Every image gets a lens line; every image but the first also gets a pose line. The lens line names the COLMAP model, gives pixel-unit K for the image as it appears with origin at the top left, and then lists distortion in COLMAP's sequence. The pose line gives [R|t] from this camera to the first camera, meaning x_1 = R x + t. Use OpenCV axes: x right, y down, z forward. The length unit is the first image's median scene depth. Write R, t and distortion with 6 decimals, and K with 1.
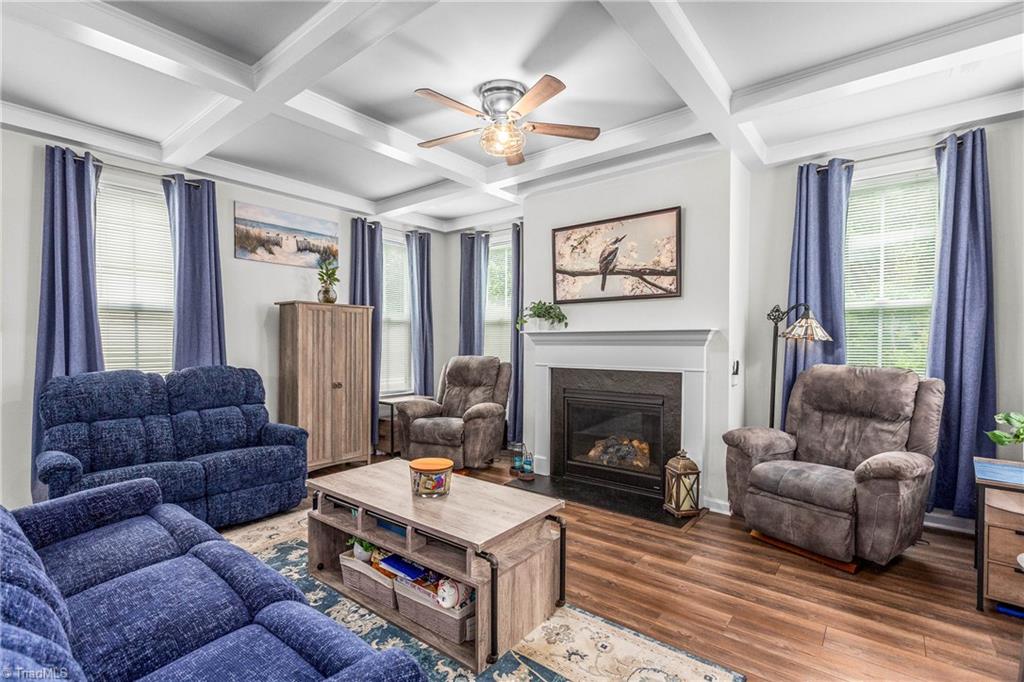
lens RADIAL K [[481.5, 0, 499.0], [0, 481.5, 352.2], [0, 0, 1]] dist [0.001477, 0.000152]
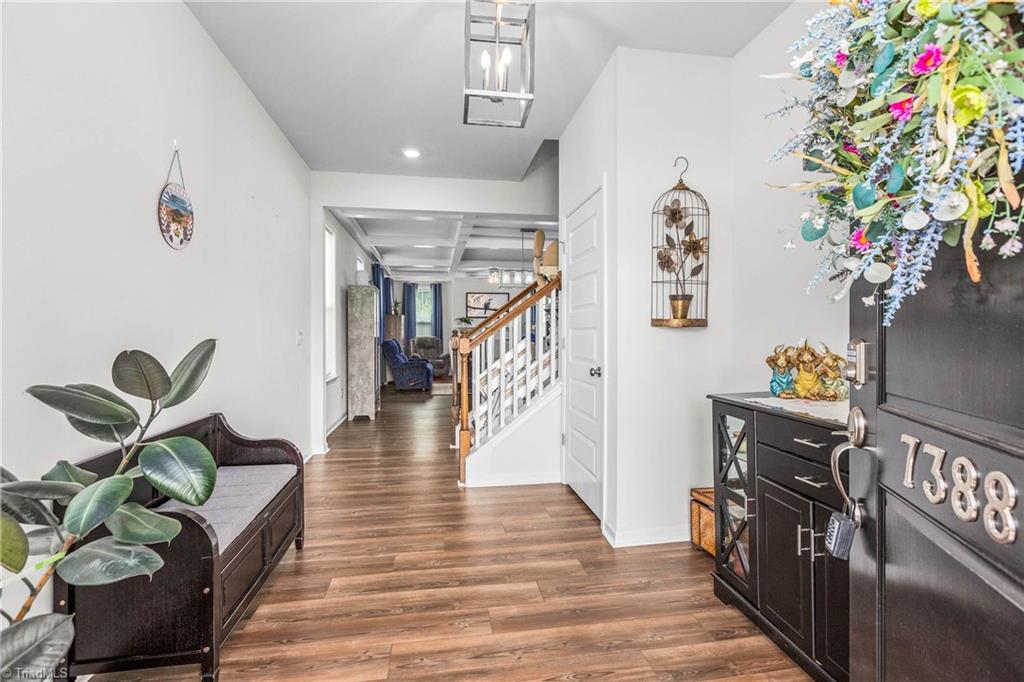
lens RADIAL K [[465.6, 0, 516.4], [0, 465.6, 335.7], [0, 0, 1]] dist [0.015091, -0.000063]
pose [[0.661878, -0.004912, 0.749595, -1.900401], [0.018726, 0.999775, -0.009983, 0.045052], [-0.749378, 0.020644, 0.661821, -1.155961]]
